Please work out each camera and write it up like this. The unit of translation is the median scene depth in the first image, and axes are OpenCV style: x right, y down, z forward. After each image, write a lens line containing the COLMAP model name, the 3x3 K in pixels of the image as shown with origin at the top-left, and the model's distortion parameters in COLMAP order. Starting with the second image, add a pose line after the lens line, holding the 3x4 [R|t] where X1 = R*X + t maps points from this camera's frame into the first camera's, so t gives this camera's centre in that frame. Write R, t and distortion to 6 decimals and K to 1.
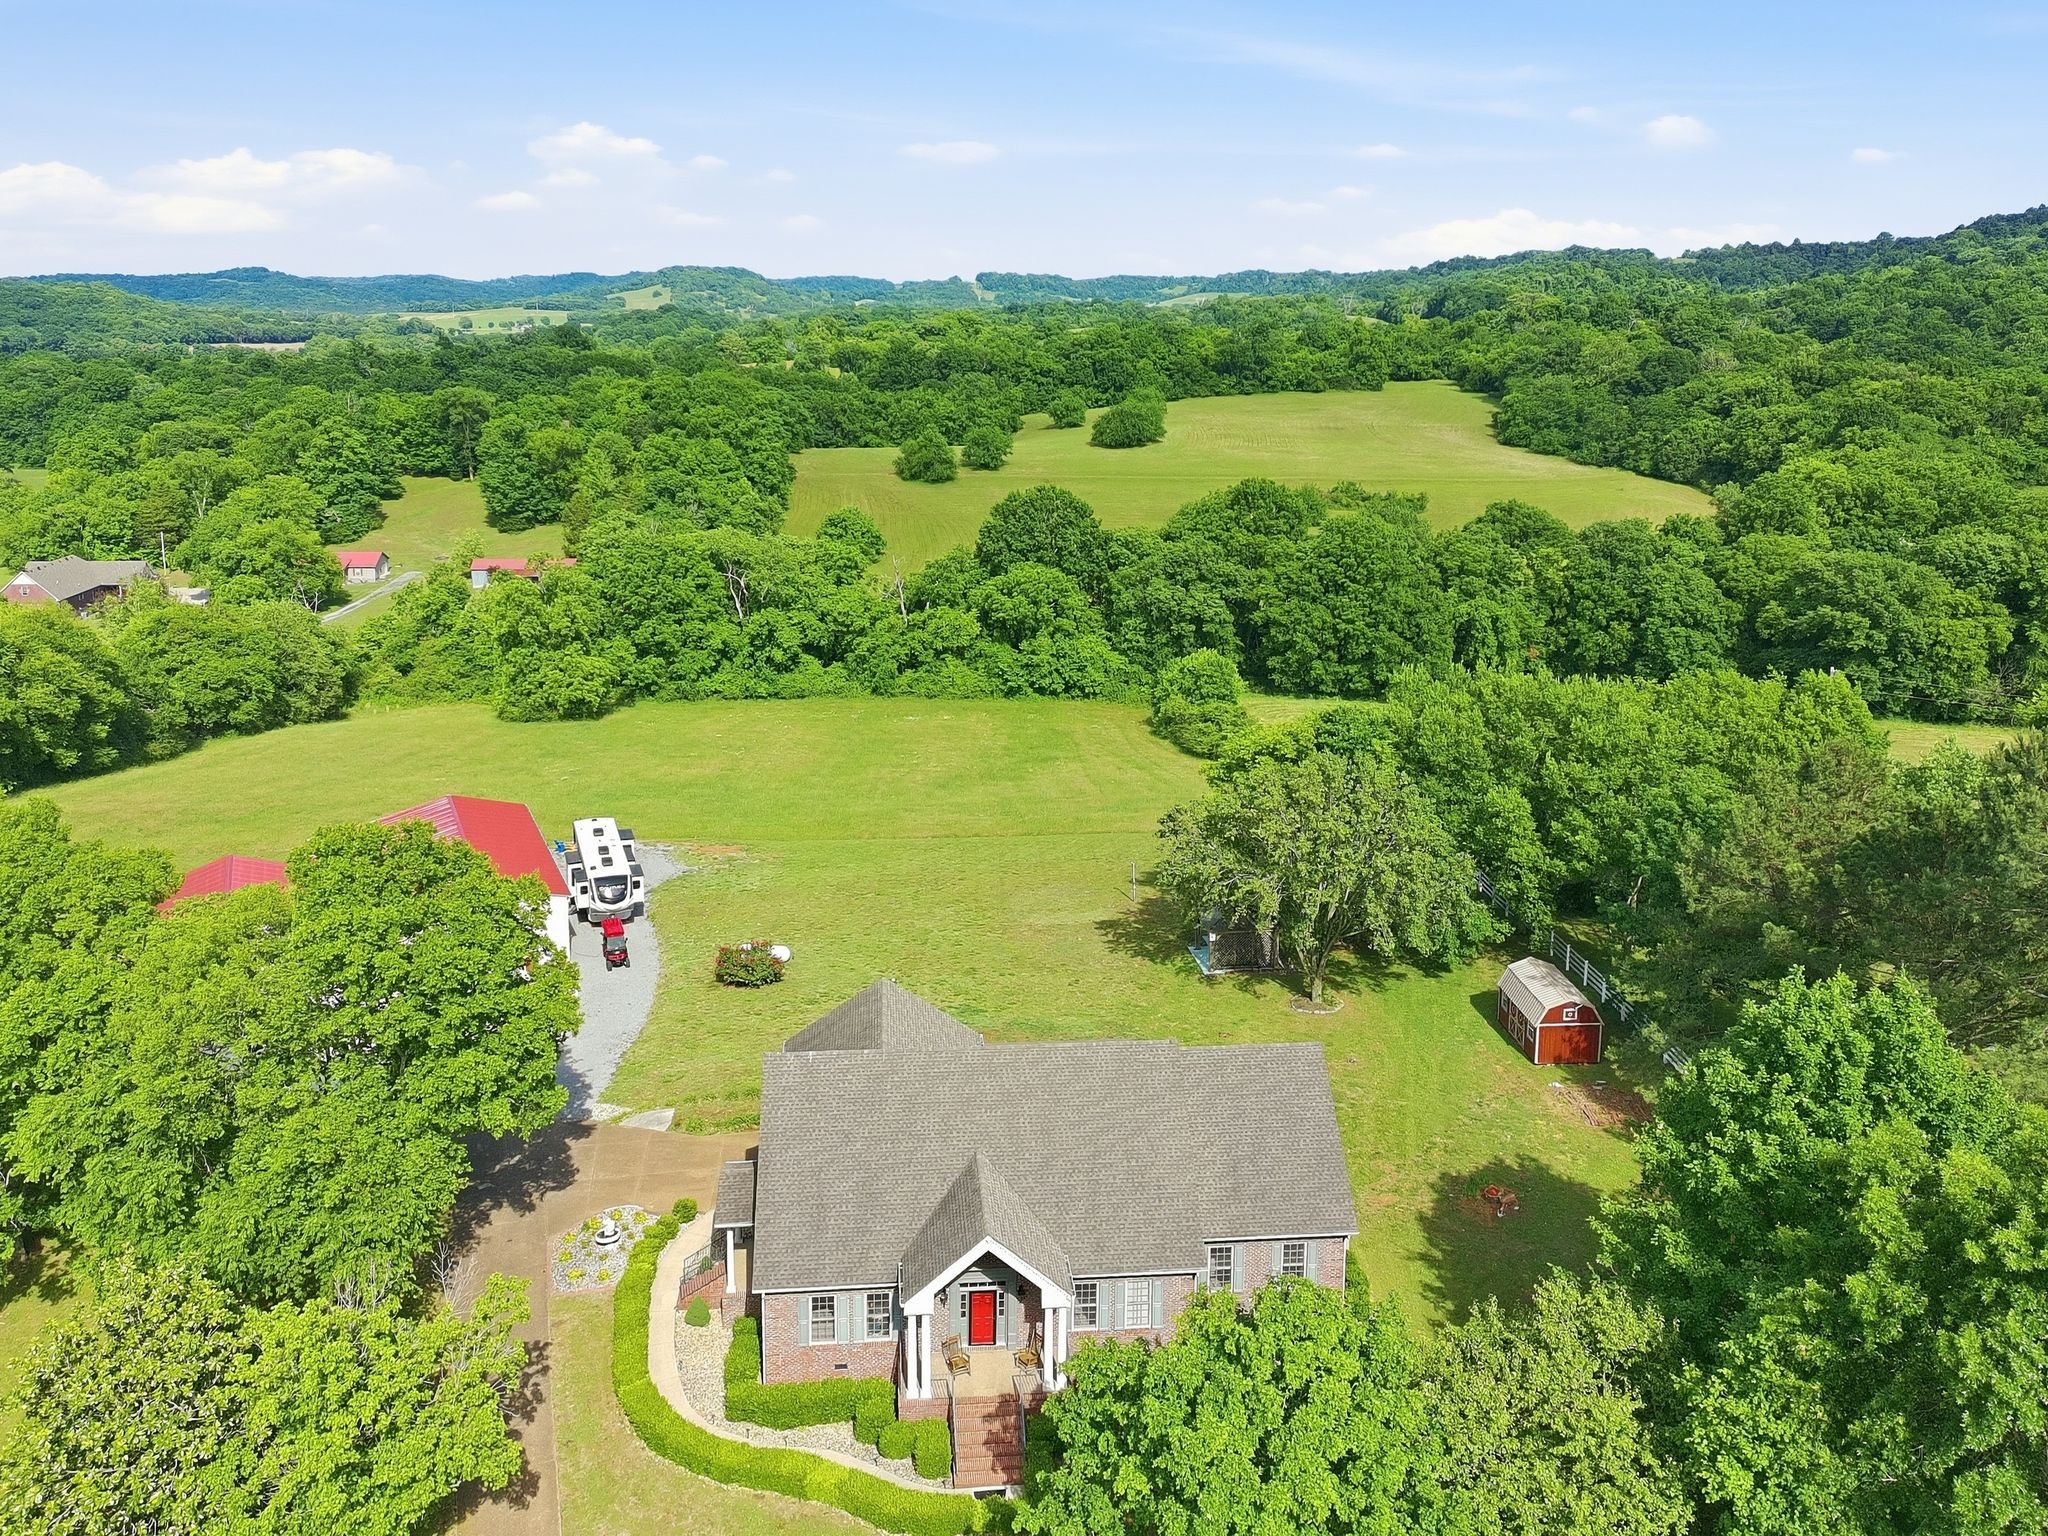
lens RADIAL K [[1600.2, 0, 1030.0], [0, 1600.2, 587.0], [0, 0, 1]] dist [0.046489, -0.041243]
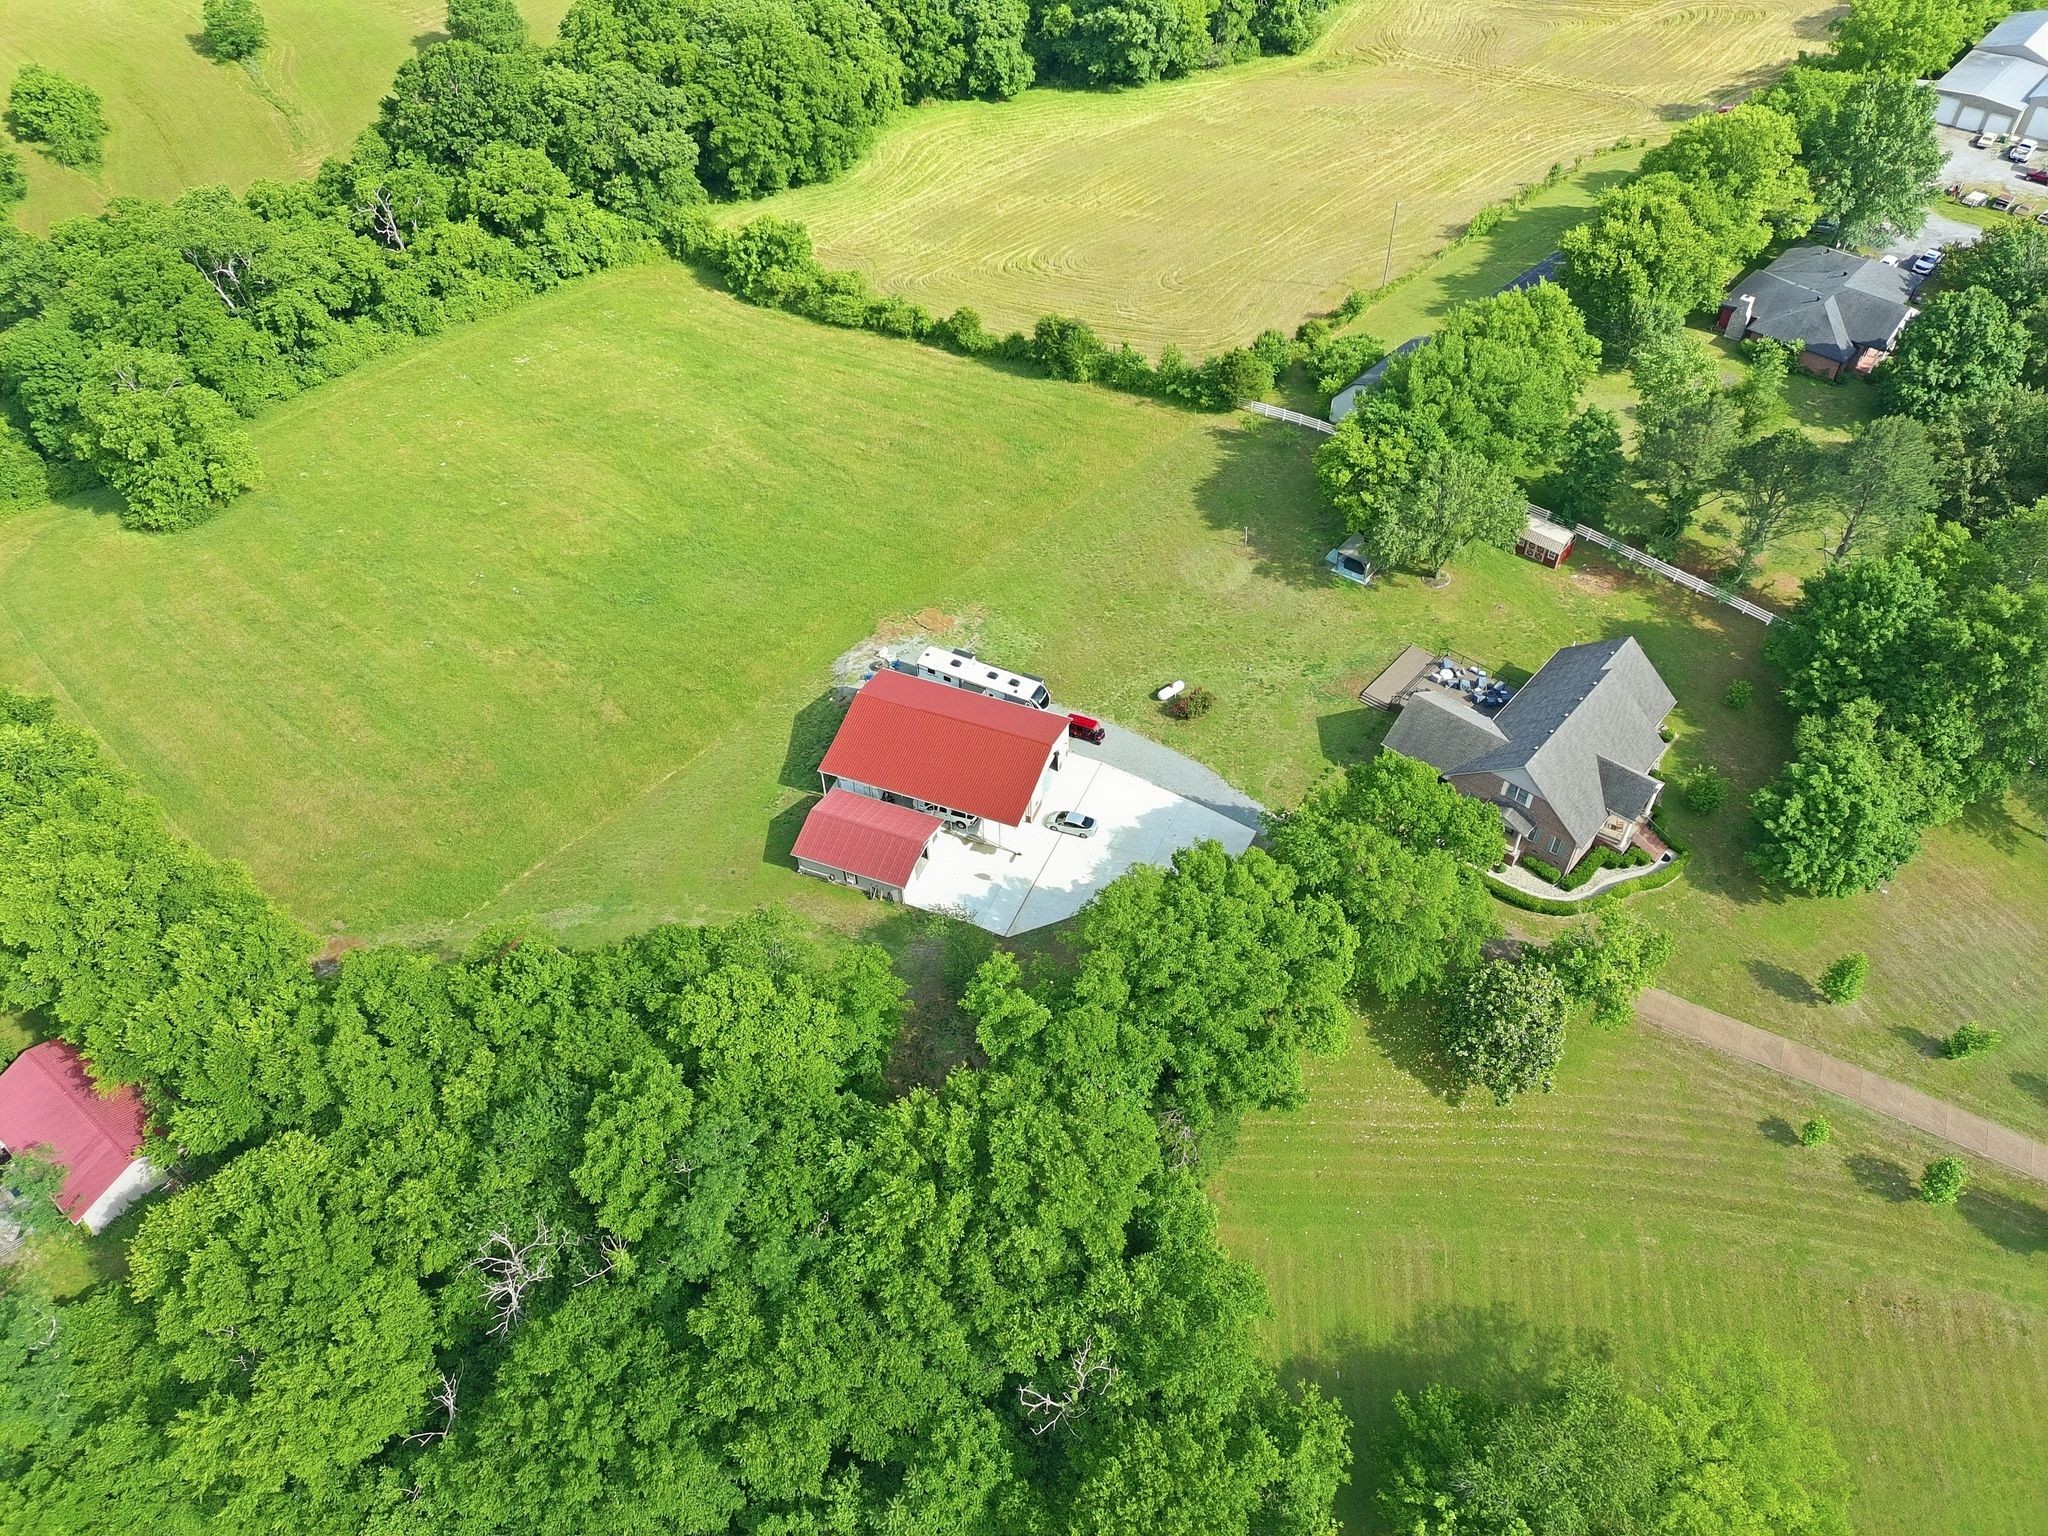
lens RADIAL K [[1500.1, 0, 1031.8], [0, 1500.1, 775.9], [0, 0, 1]] dist [0.063388, -0.065918]
pose [[0.722838, -0.508060, 0.468380, -0.407630], [0.130425, 0.765939, 0.629545, -0.271992], [-0.678597, -0.393970, 0.619914, 0.045630]]
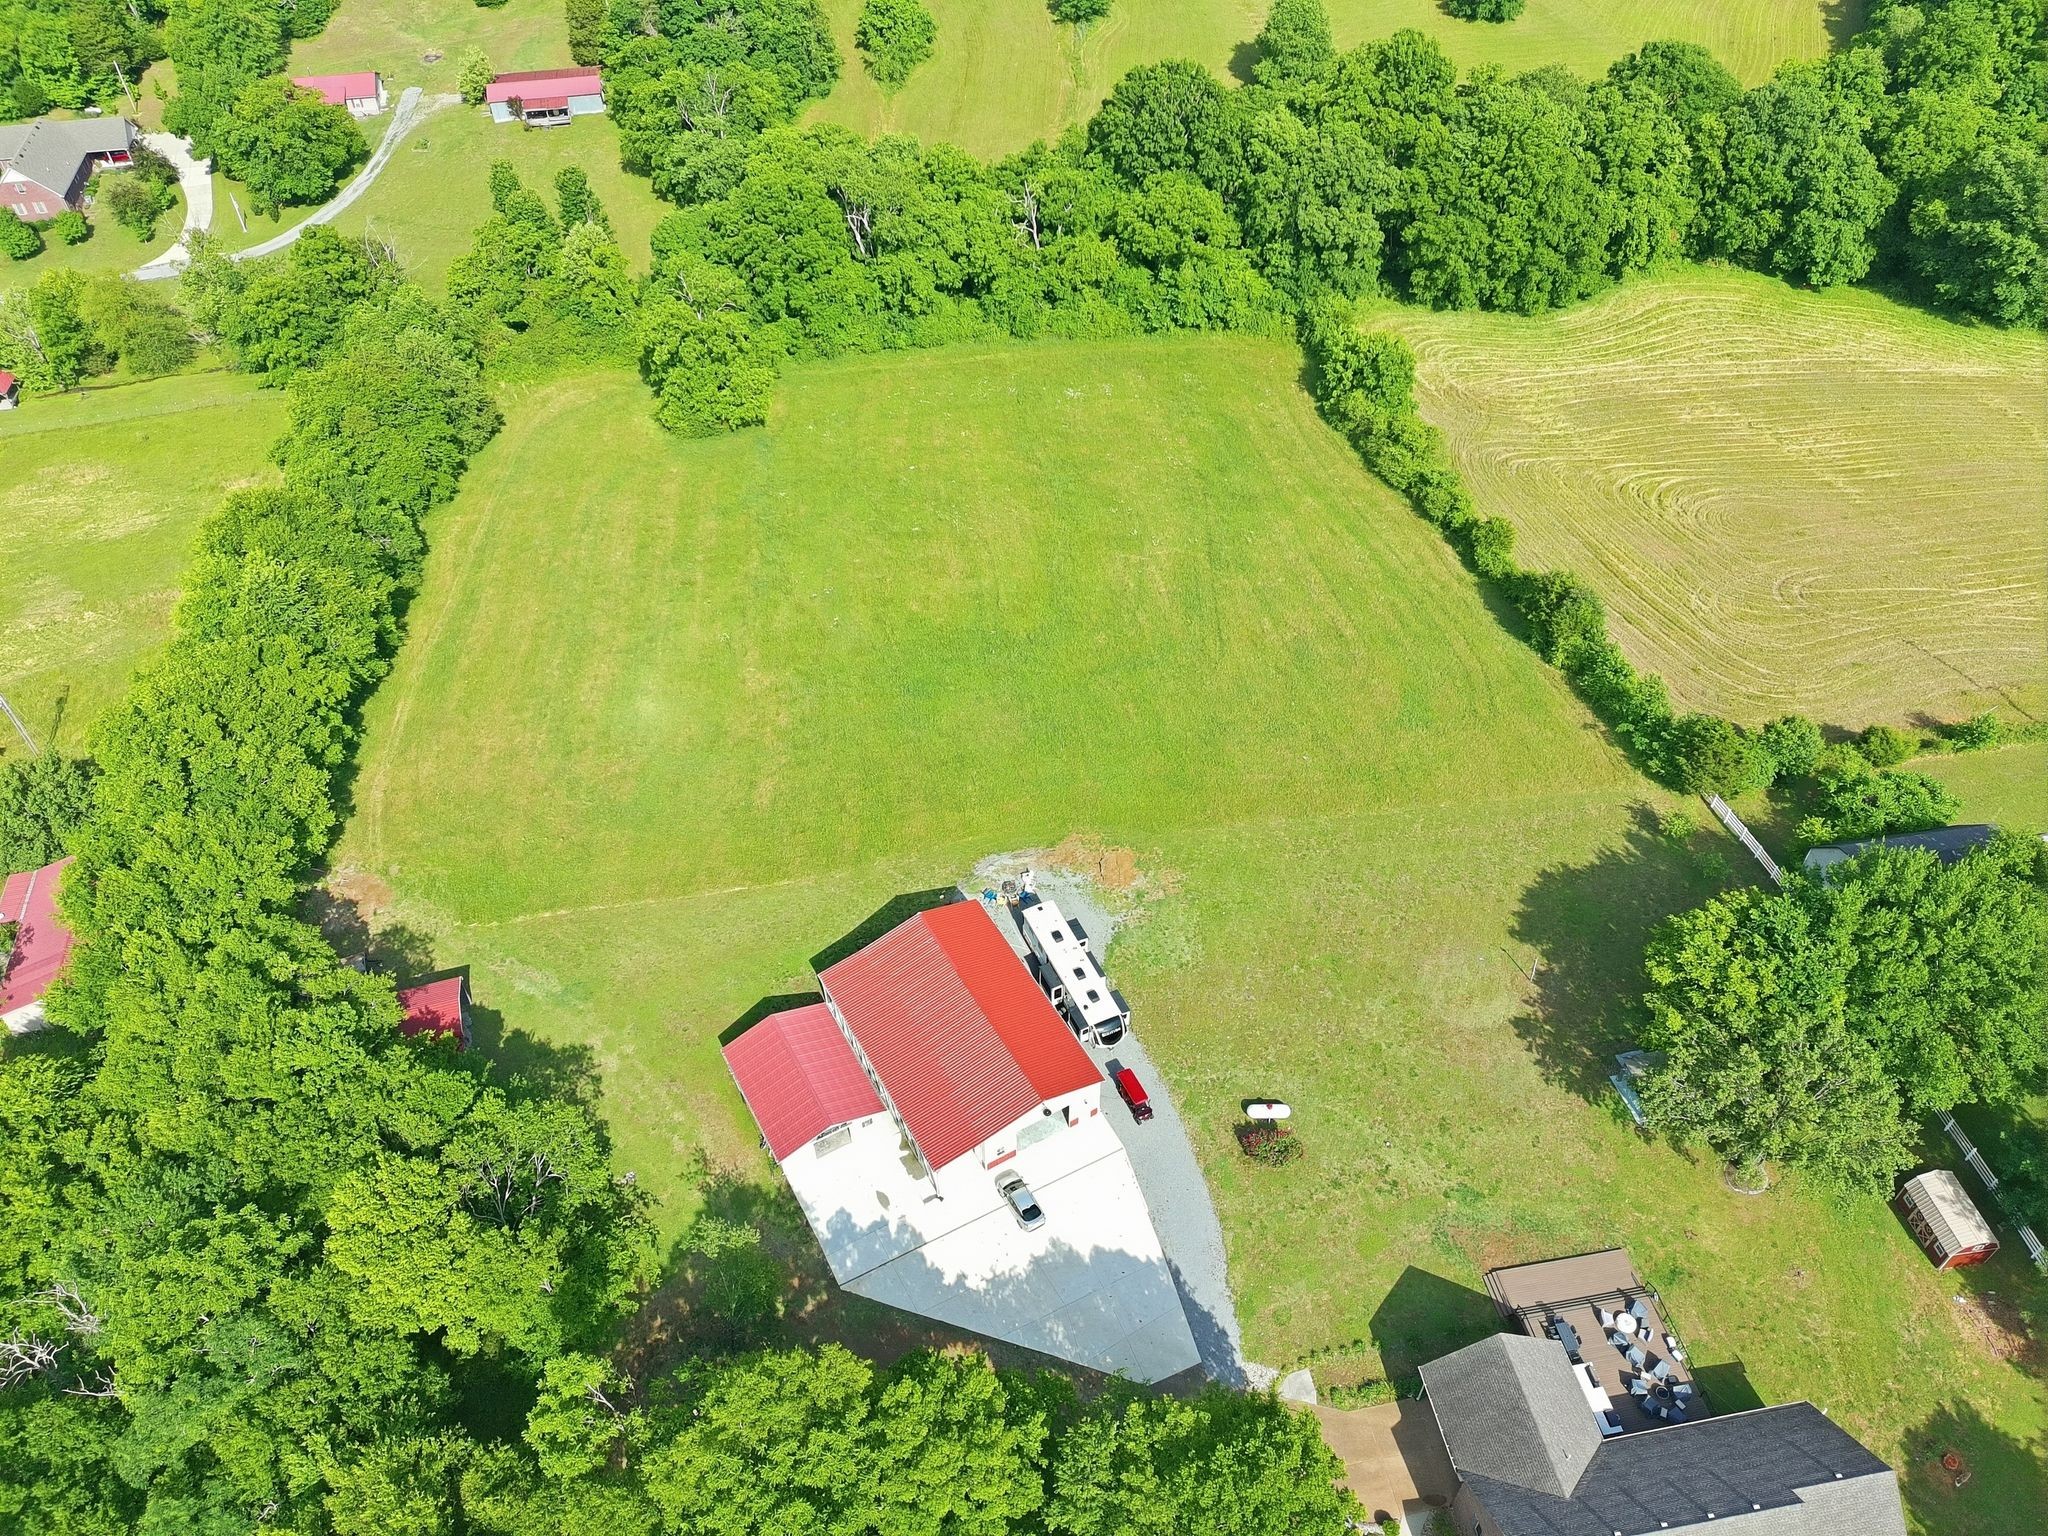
lens RADIAL K [[1500.1, 0, 1031.8], [0, 1500.1, 775.9], [0, 0, 1]] dist [0.063388, -0.065918]
pose [[0.996296, -0.070318, 0.049487, -0.152222], [0.027967, 0.809234, 0.586821, -0.259349], [-0.081311, -0.583264, 0.808203, 0.094768]]
